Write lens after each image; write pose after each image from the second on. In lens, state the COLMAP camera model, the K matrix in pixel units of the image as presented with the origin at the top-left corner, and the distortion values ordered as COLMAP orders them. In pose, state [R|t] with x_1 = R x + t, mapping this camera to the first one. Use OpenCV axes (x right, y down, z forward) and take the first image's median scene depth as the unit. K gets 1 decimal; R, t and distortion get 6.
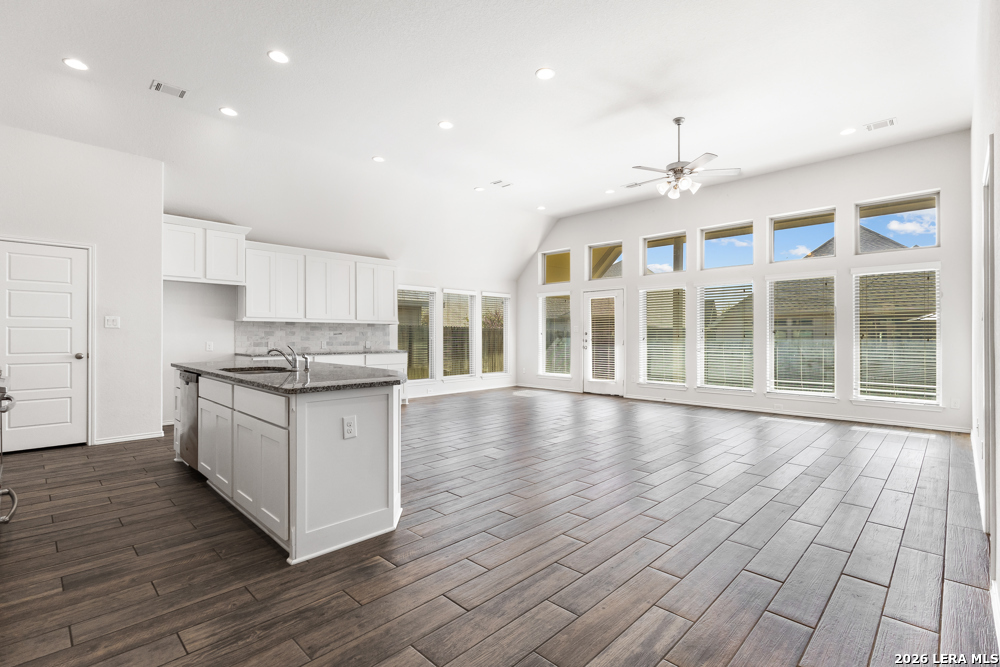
lens RADIAL K [[463.7, 0, 496.3], [0, 463.7, 334.2], [0, 0, 1]] dist [0.001984, 0.000030]
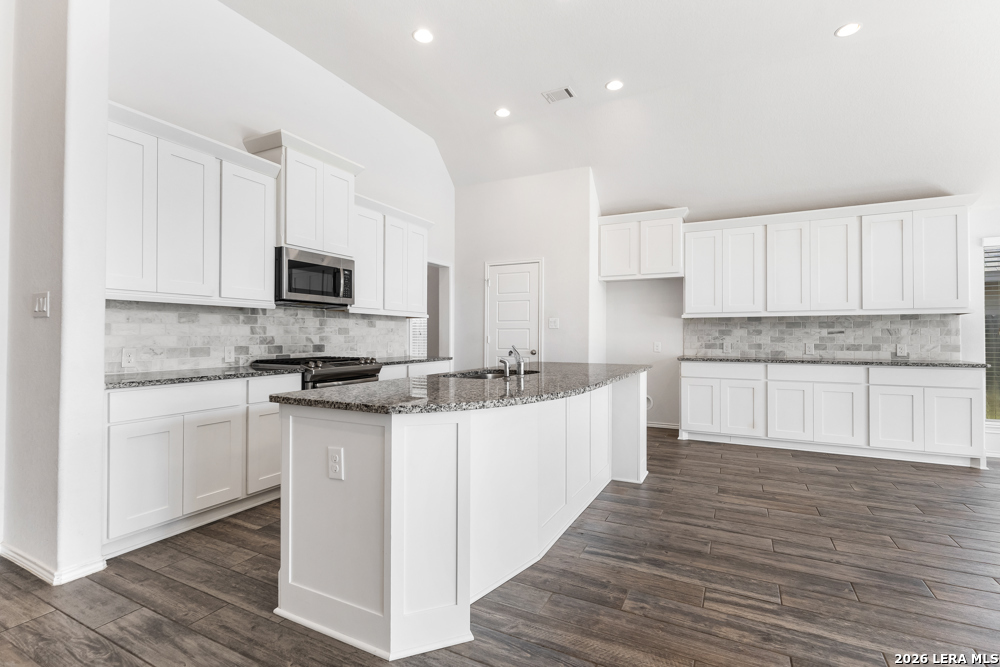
lens RADIAL K [[463.7, 0, 496.3], [0, 463.7, 334.2], [0, 0, 1]] dist [0.001984, 0.000030]
pose [[0.299018, -0.003326, -0.954242, 0.140624], [0.002431, 0.999993, -0.002724, 0.002427], [0.954244, -0.001505, 0.299024, 0.344084]]
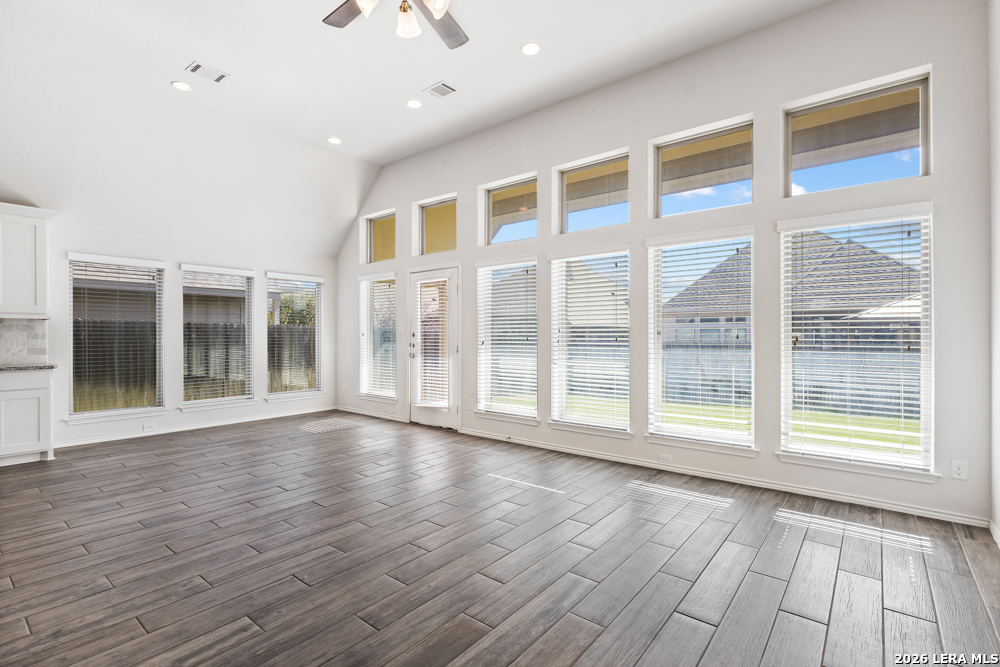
lens RADIAL K [[469.2, 0, 500.0], [0, 469.2, 333.5], [0, 0, 1]] dist [0.003704, 0.000592]
pose [[0.995282, -0.000459, 0.097024, 0.308357], [0.000364, 0.999999, 0.001000, -0.004228], [-0.097024, -0.000960, 0.995282, 0.383691]]
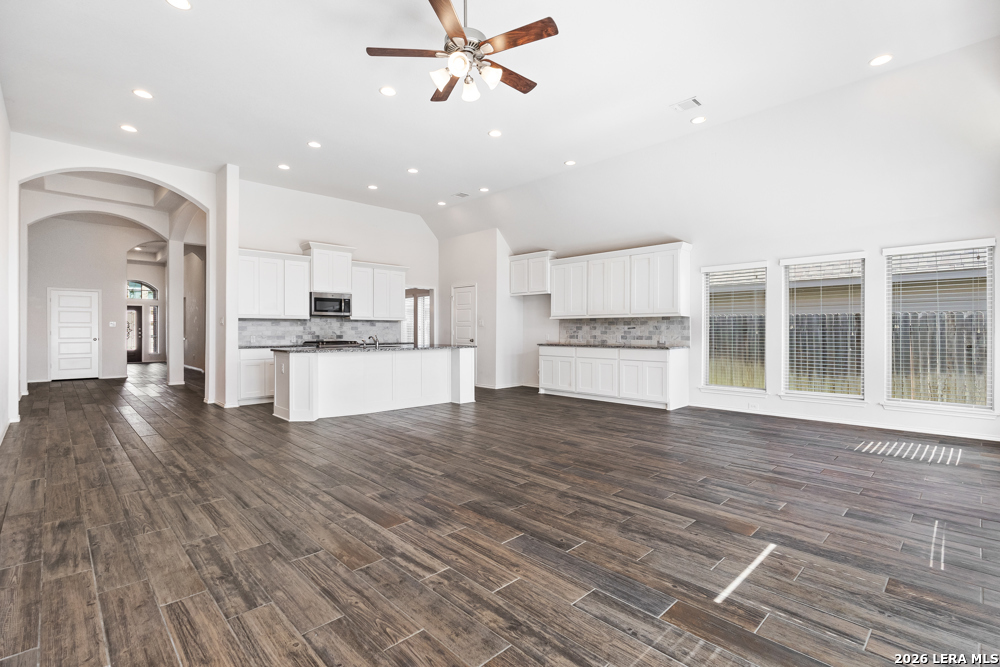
lens RADIAL K [[459.0, 0, 500.0], [0, 459.0, 333.5], [0, 0, 1]] dist [0.001642, -0.000841]
pose [[-0.017154, 0.007863, -0.999822, 0.675960], [0.004566, 0.999959, 0.007786, 0.002063], [0.999842, -0.004432, -0.017189, 0.724894]]
